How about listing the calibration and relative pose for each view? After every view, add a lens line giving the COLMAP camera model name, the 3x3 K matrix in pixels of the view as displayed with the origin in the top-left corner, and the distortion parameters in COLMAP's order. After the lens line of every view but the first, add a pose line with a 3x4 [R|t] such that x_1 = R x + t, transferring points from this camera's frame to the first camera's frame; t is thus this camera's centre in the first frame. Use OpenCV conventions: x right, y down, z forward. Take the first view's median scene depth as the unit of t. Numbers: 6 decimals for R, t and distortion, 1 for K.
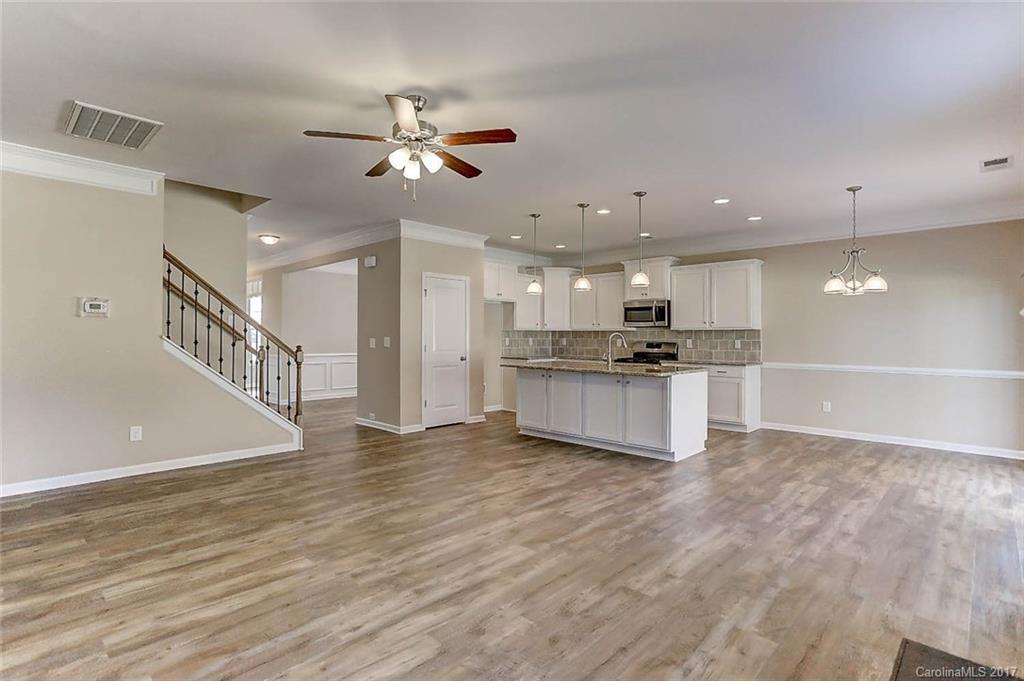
lens RADIAL K [[506.5, 0, 508.5], [0, 506.5, 338.4], [0, 0, 1]] dist [-0.047849, 0.031555]
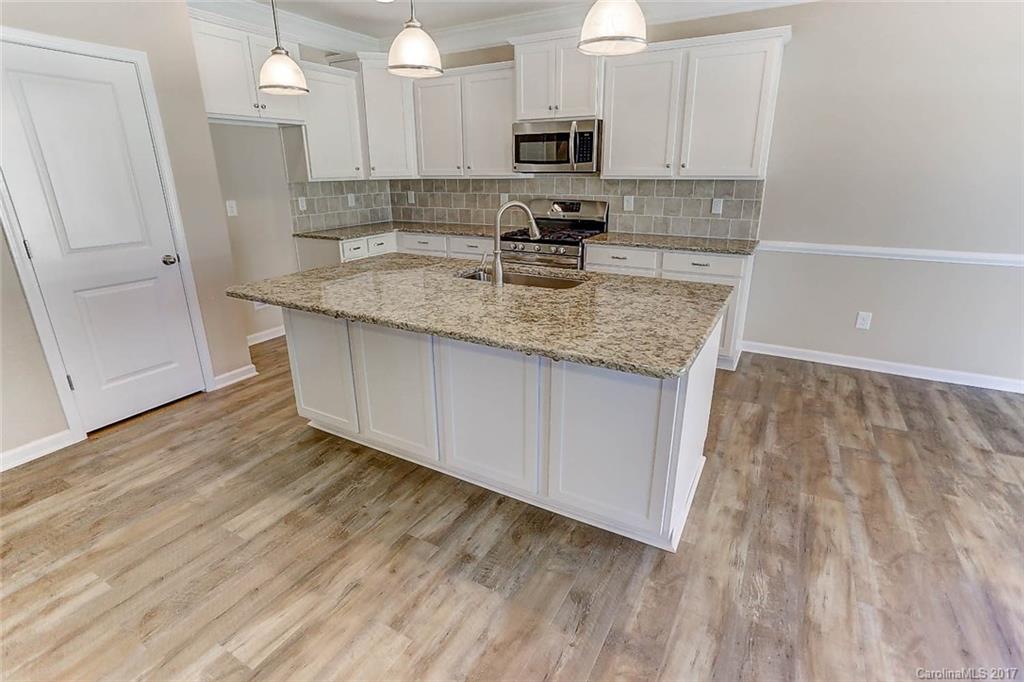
lens RADIAL K [[498.2, 0, 509.6], [0, 498.2, 339.9], [0, 0, 1]] dist [-0.044539, 0.026184]
pose [[0.967903, -0.093800, 0.233164, 0.143304], [0.014417, 0.946937, 0.321096, -0.042003], [-0.250911, -0.307428, 0.917895, 0.796136]]
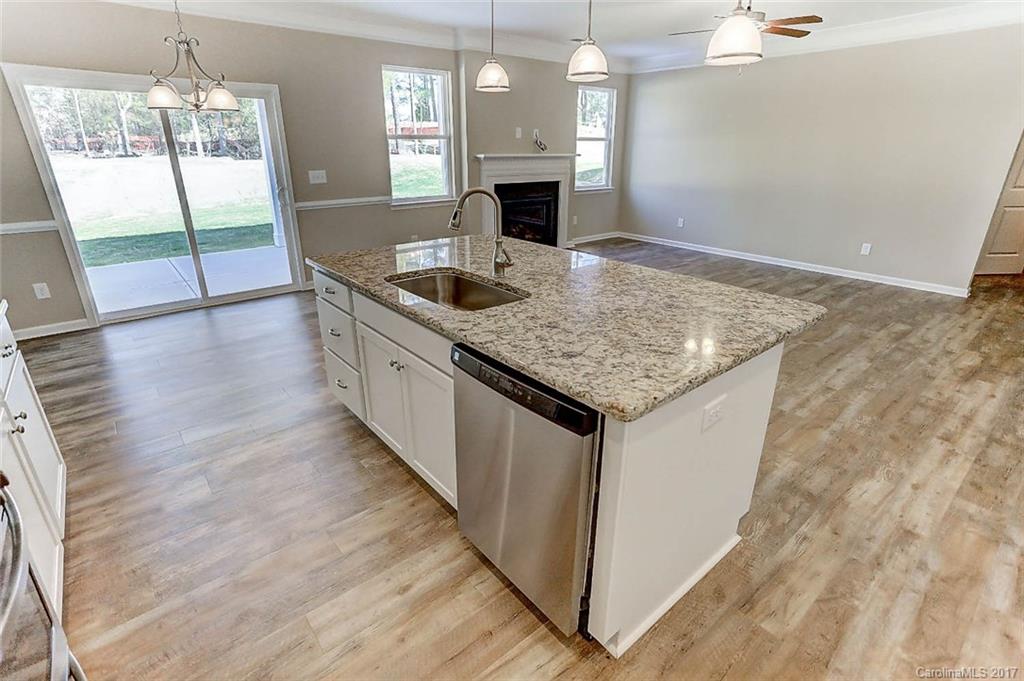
lens RADIAL K [[507.7, 0, 514.9], [0, 507.7, 334.3], [0, 0, 1]] dist [-0.057642, 0.042197]
pose [[-0.994877, -0.043640, 0.091190, 0.194332], [-0.008016, 0.933240, 0.359164, -0.056693], [-0.100776, 0.356593, -0.928809, 1.780346]]
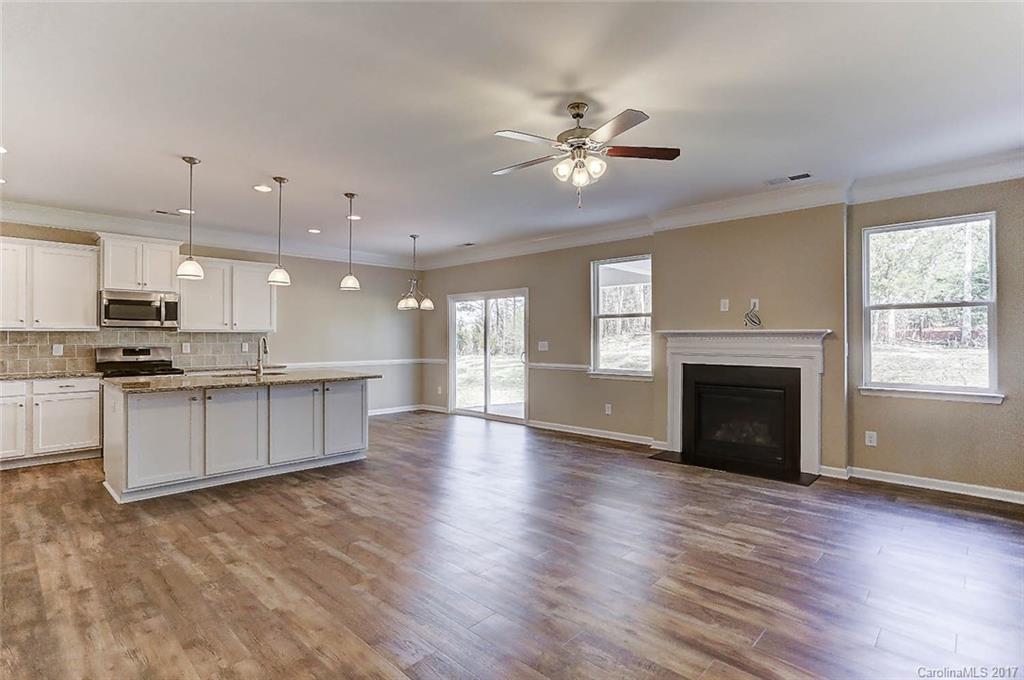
lens RADIAL K [[506.5, 0, 508.5], [0, 506.5, 337.9], [0, 0, 1]] dist [-0.047849, 0.031555]
pose [[-0.000844, -0.005021, 0.999987, -0.801447], [0.006108, 0.999969, 0.005026, -0.012744], [-0.999981, 0.006113, -0.000814, 0.766044]]
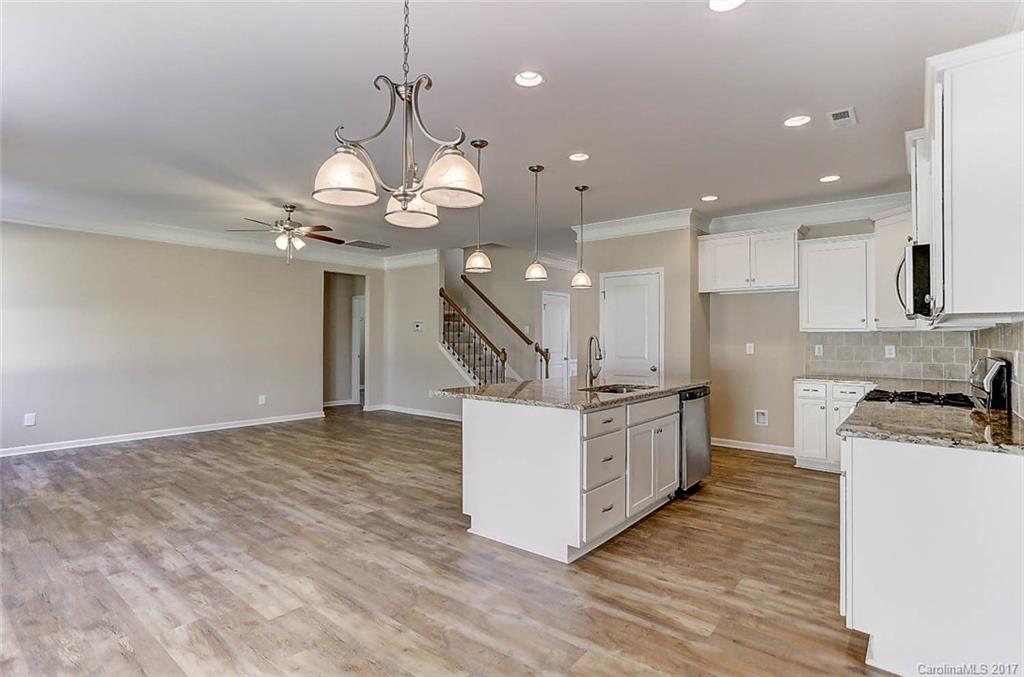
lens RADIAL K [[502.1, 0, 509.2], [0, 502.1, 334.6], [0, 0, 1]] dist [-0.046178, 0.029525]
pose [[0.087973, -0.016480, -0.995986, 1.078655], [-0.008686, 0.999812, -0.017311, 0.000807], [0.996085, 0.010174, 0.087814, 1.086944]]
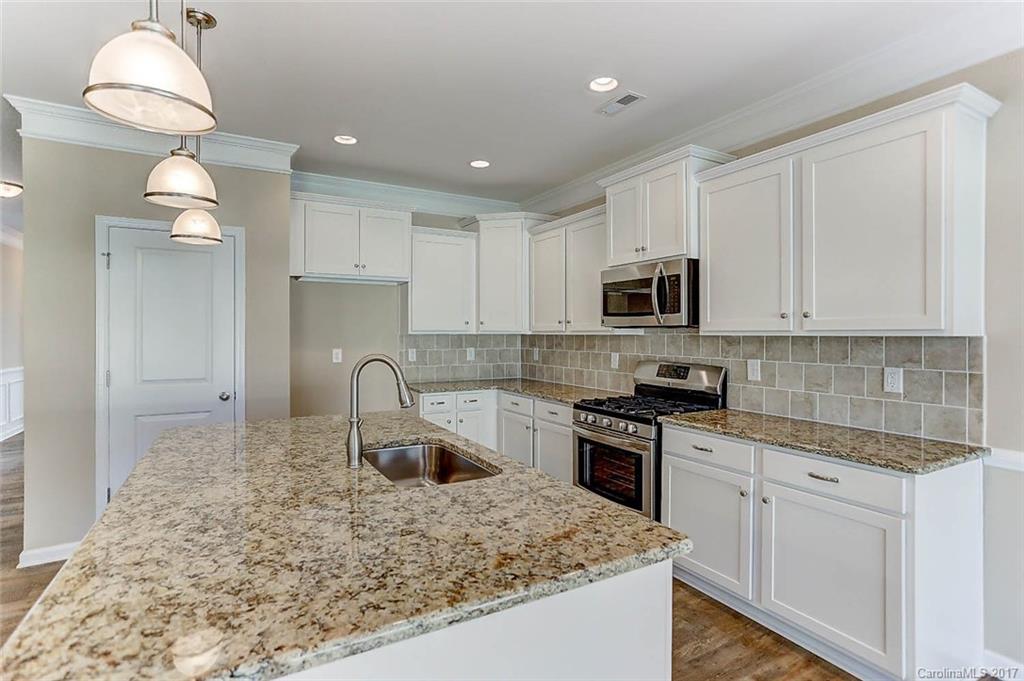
lens RADIAL K [[506.5, 0, 508.5], [0, 506.5, 338.4], [0, 0, 1]] dist [-0.047849, 0.031555]
pose [[0.959367, 0.000283, -0.282160, 0.478289], [0.001084, 0.999988, 0.004688, -0.027150], [0.282158, -0.004804, 0.959356, 0.963463]]
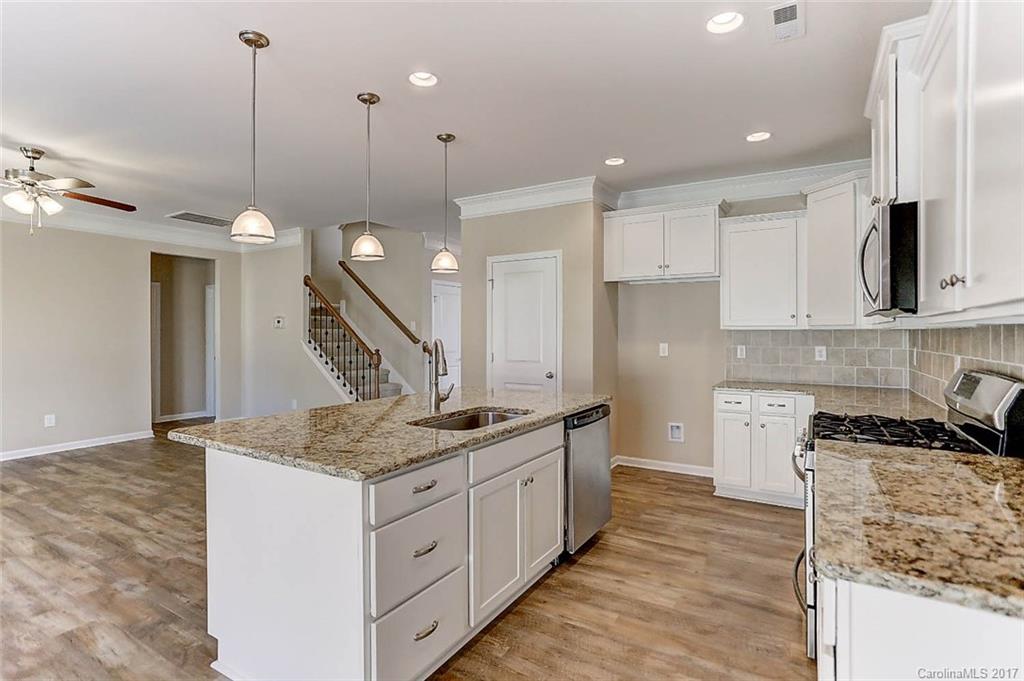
lens RADIAL K [[502.1, 0, 509.2], [0, 502.1, 336.6], [0, 0, 1]] dist [-0.046178, 0.029525]
pose [[0.227133, 0.000288, -0.973864, 0.834918], [-0.003536, 0.999994, -0.000529, -0.016112], [0.973857, 0.003564, 0.227133, 1.245938]]
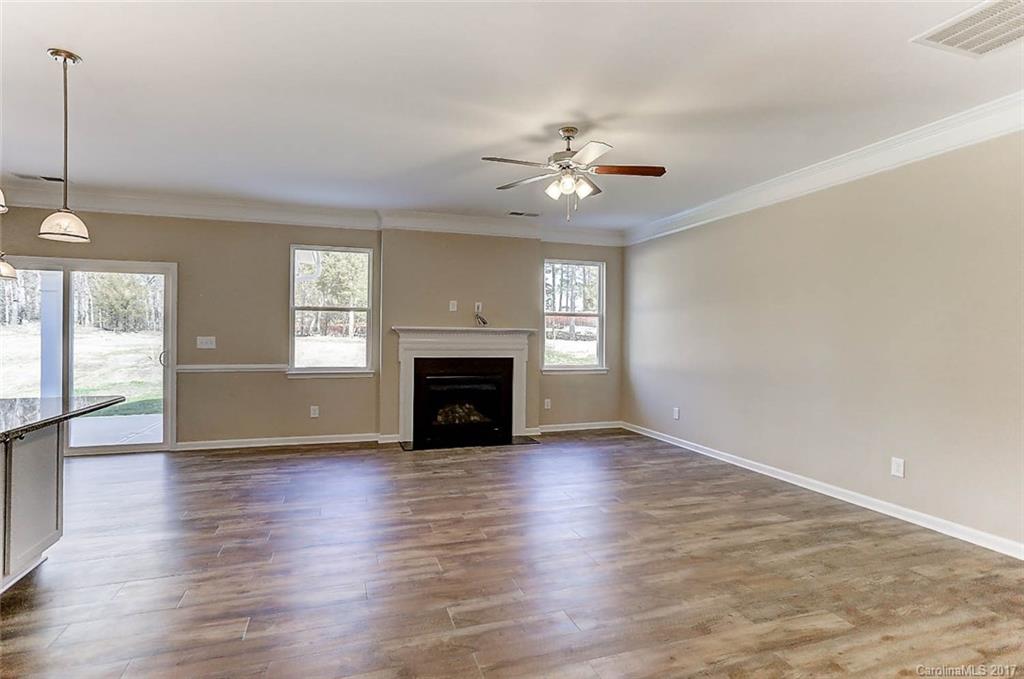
lens RADIAL K [[501.7, 0, 507.7], [0, 501.7, 333.7], [0, 0, 1]] dist [-0.002653, -0.000348]
pose [[-0.881308, -0.006254, 0.472501, -0.405166], [-0.007398, 0.999972, -0.000563, -0.005399], [-0.472484, -0.003992, -0.881330, 1.373926]]
